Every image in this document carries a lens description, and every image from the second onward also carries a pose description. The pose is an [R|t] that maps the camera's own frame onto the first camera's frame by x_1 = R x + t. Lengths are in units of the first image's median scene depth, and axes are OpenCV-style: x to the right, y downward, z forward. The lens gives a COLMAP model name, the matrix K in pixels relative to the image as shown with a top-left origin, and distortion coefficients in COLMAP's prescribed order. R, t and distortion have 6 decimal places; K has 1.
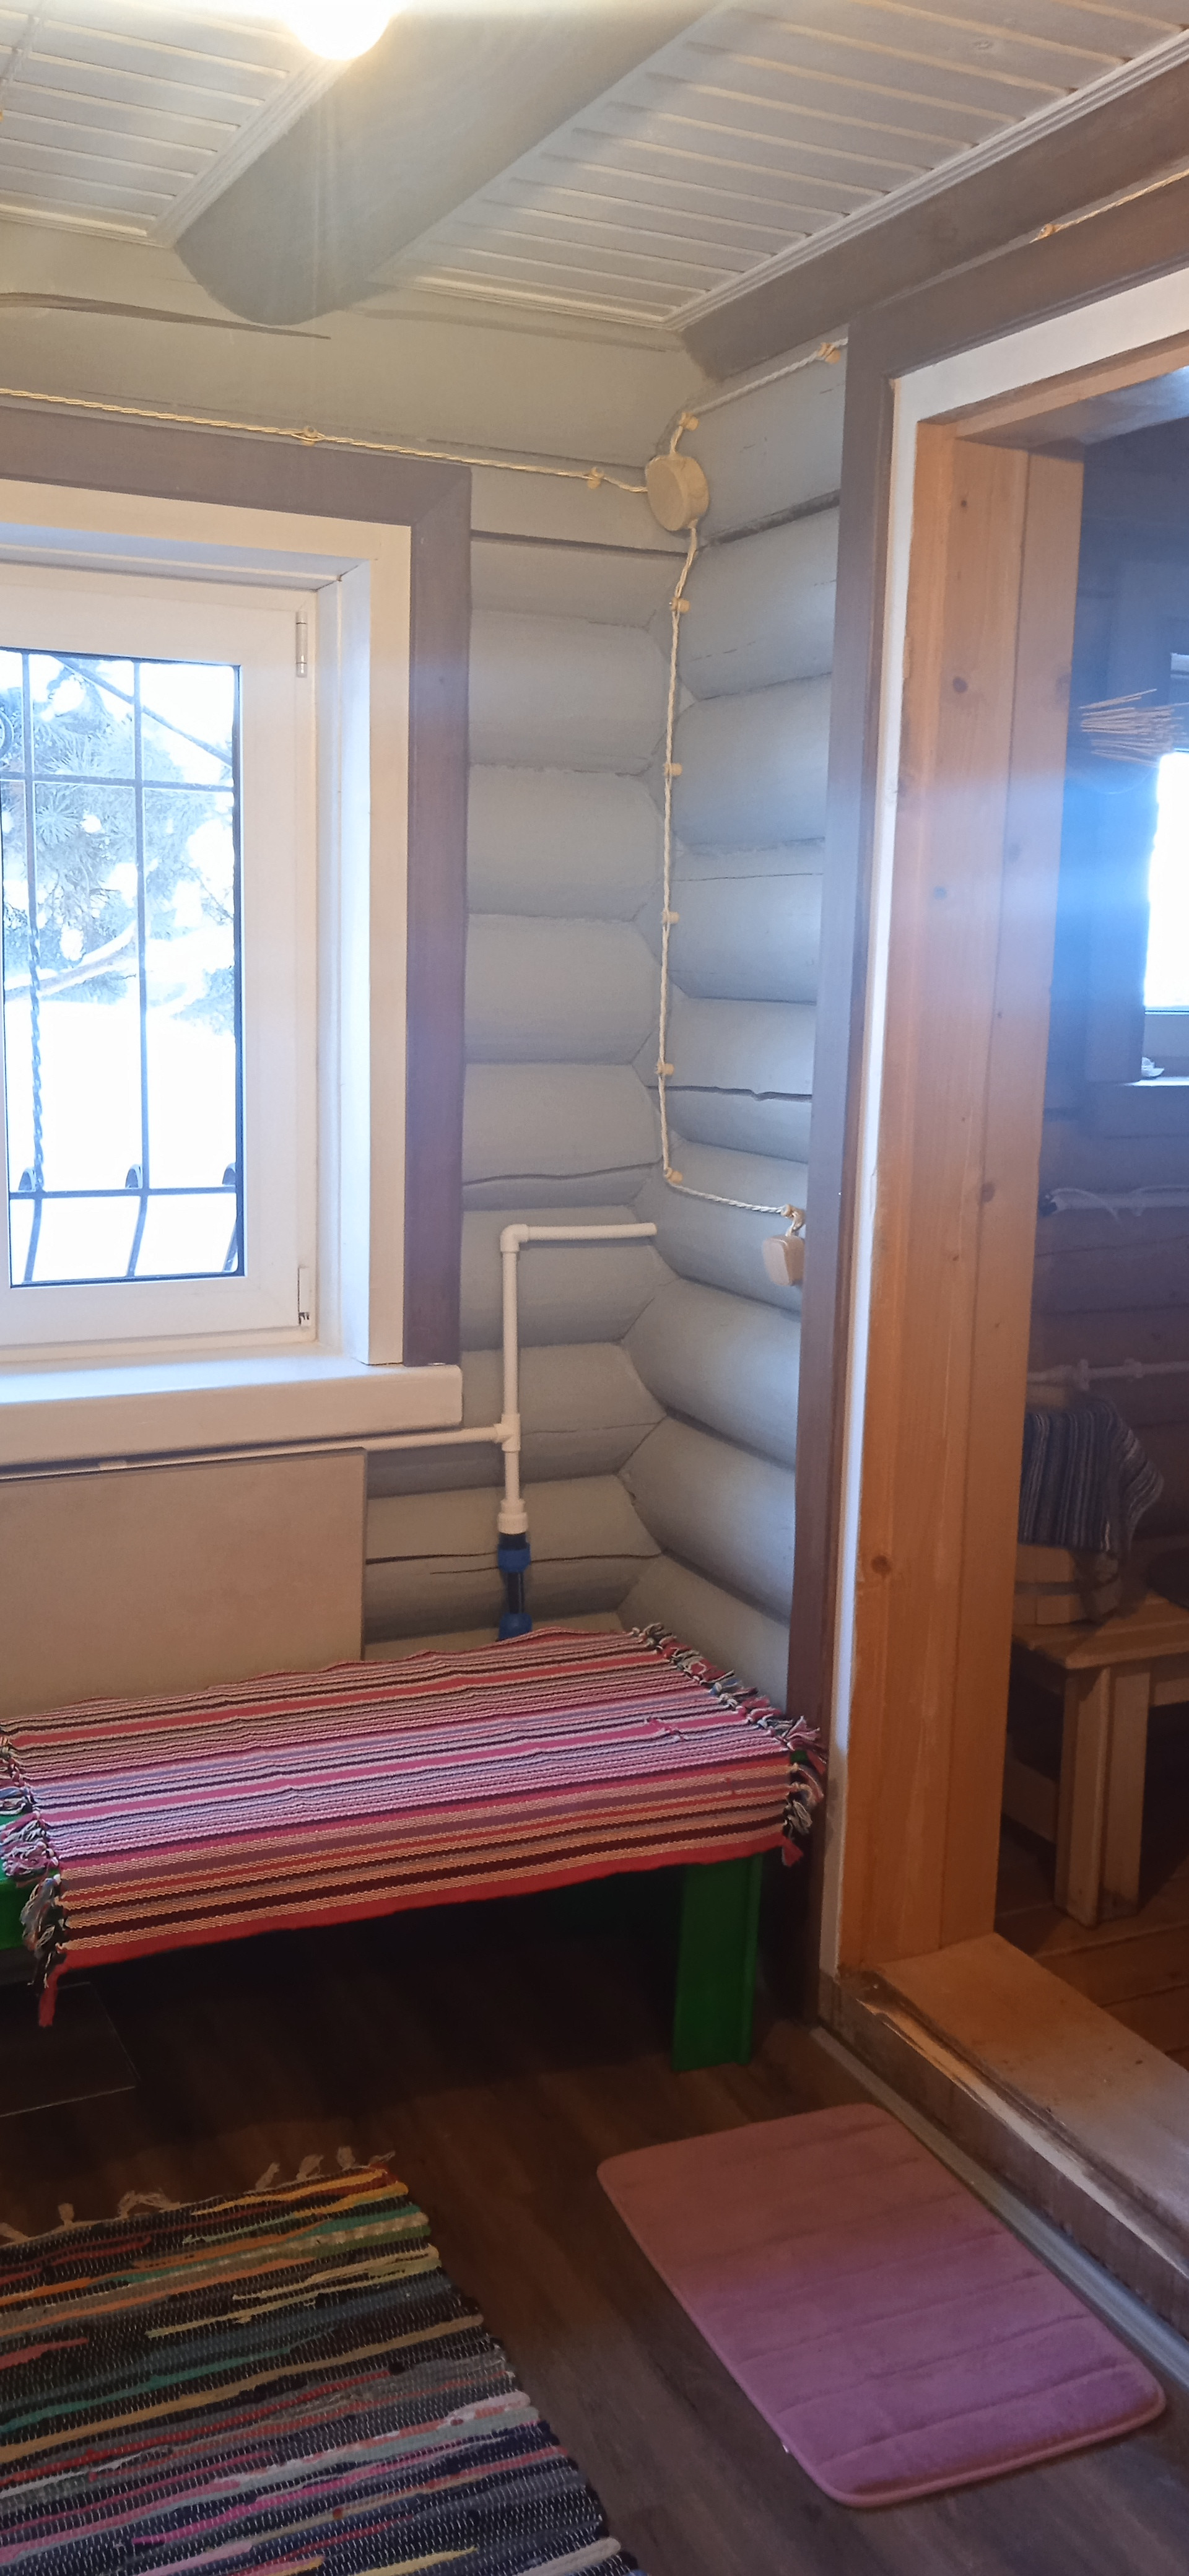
lens RADIAL K [[2105.2, 0, 578.8], [0, 2105.2, 1282.4], [0, 0, 1]] dist [0.079836, -0.094690]
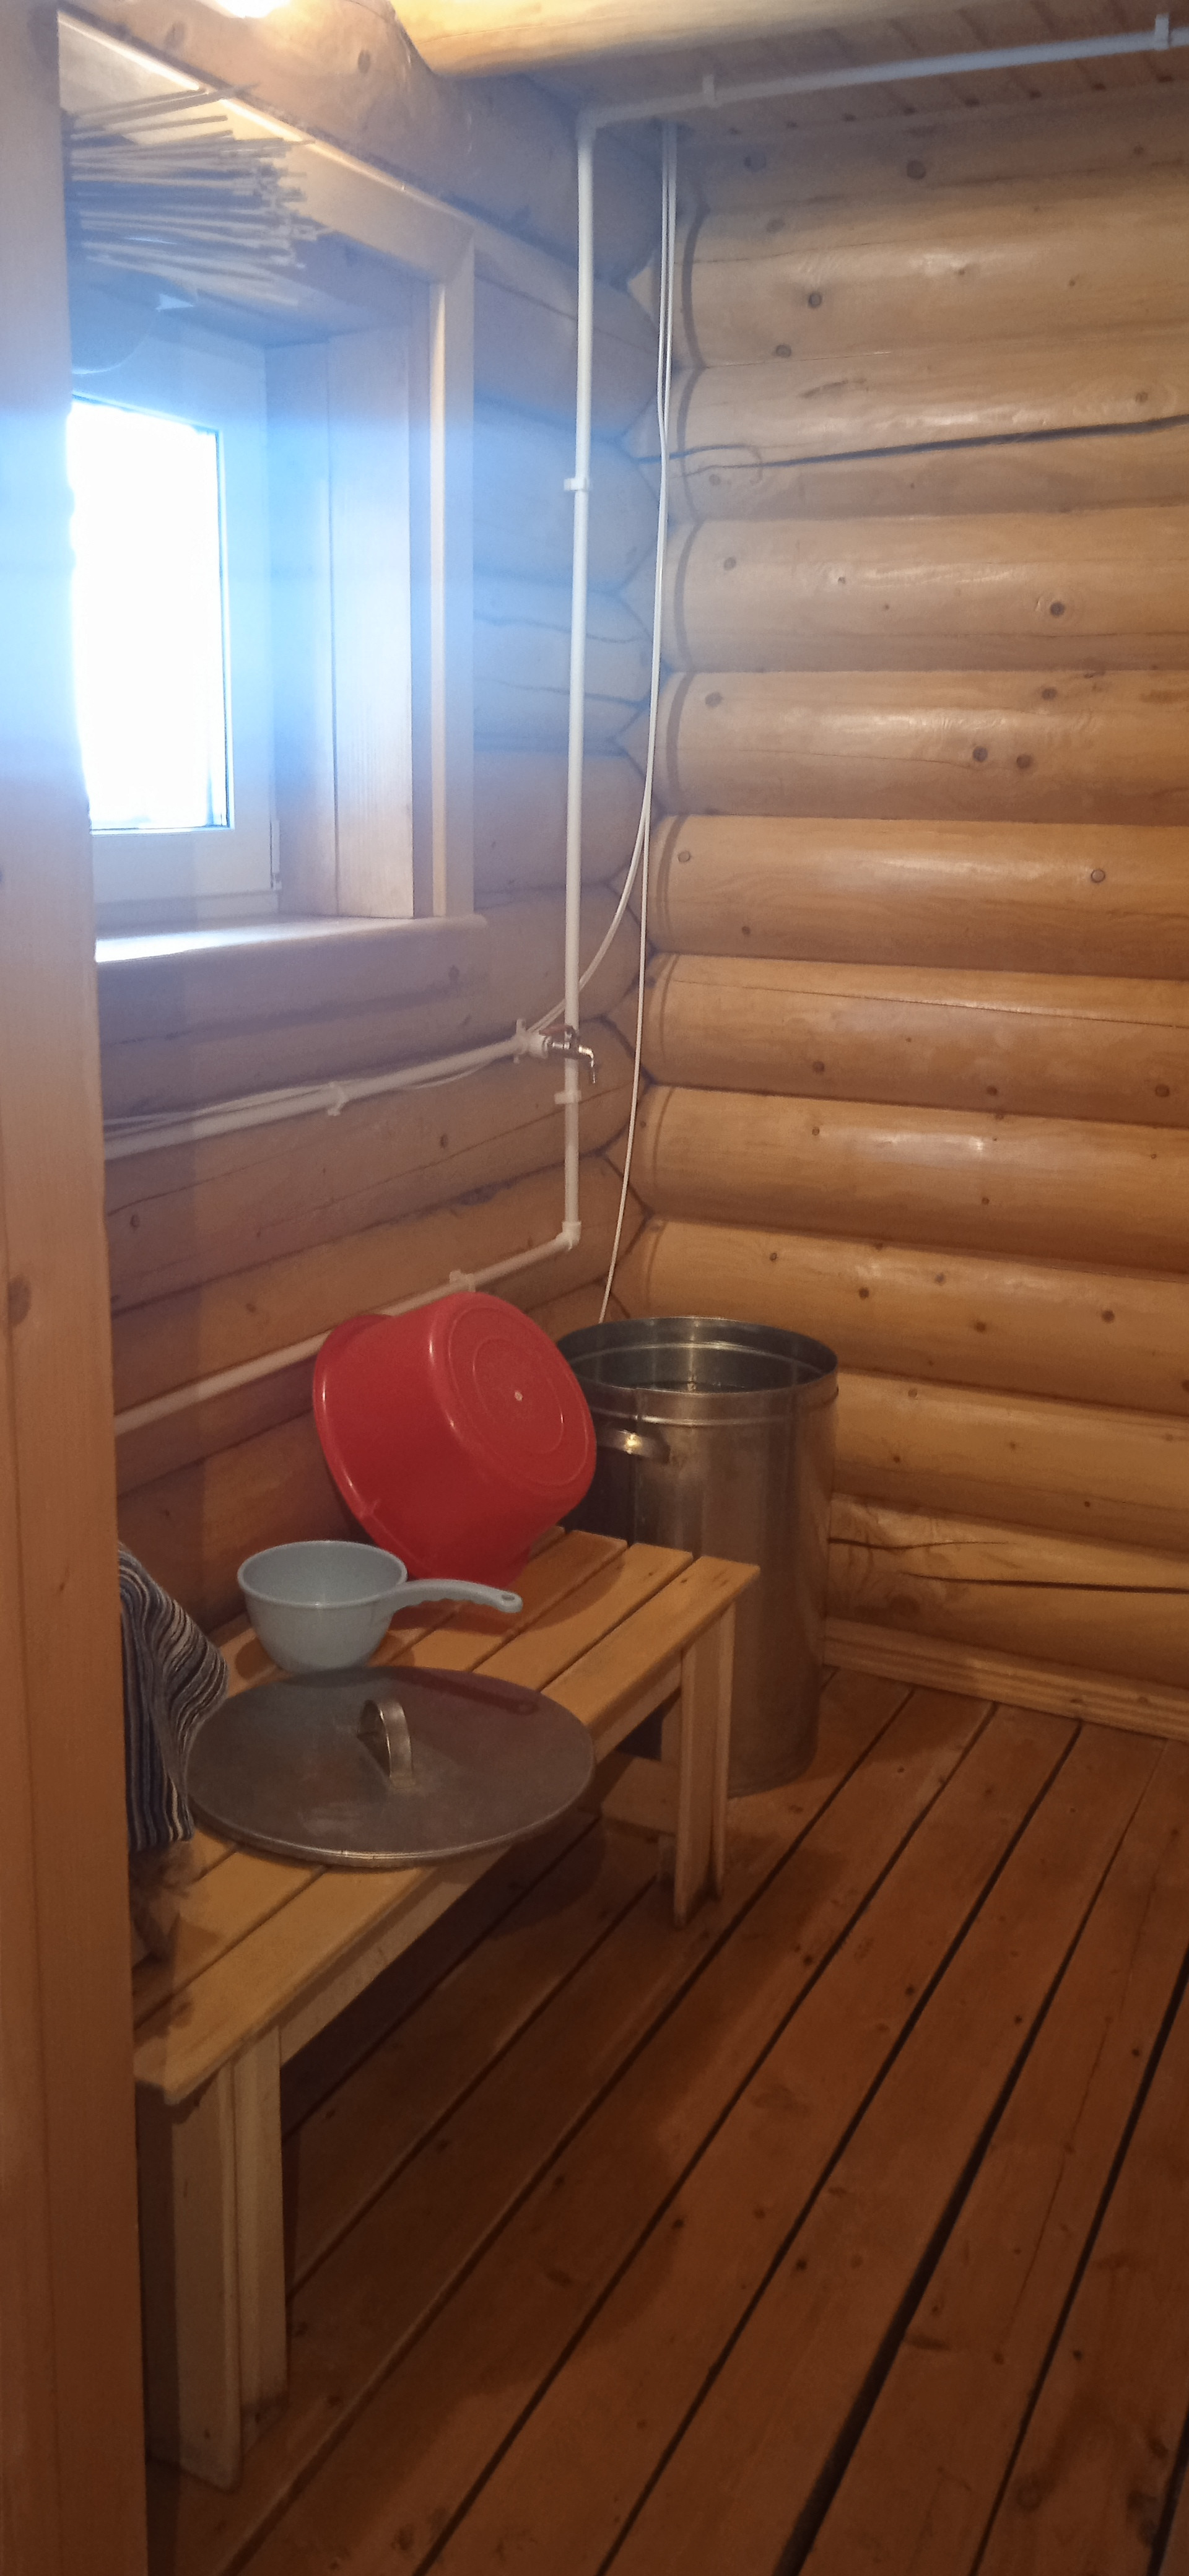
lens RADIAL K [[2105.2, 0, 578.8], [0, 2105.2, 1282.4], [0, 0, 1]] dist [0.079836, -0.094690]
pose [[0.776496, -0.161082, 0.609185, 0.013520], [0.102436, 0.986182, 0.130199, -0.082133], [-0.621740, -0.038697, 0.782267, 0.513079]]
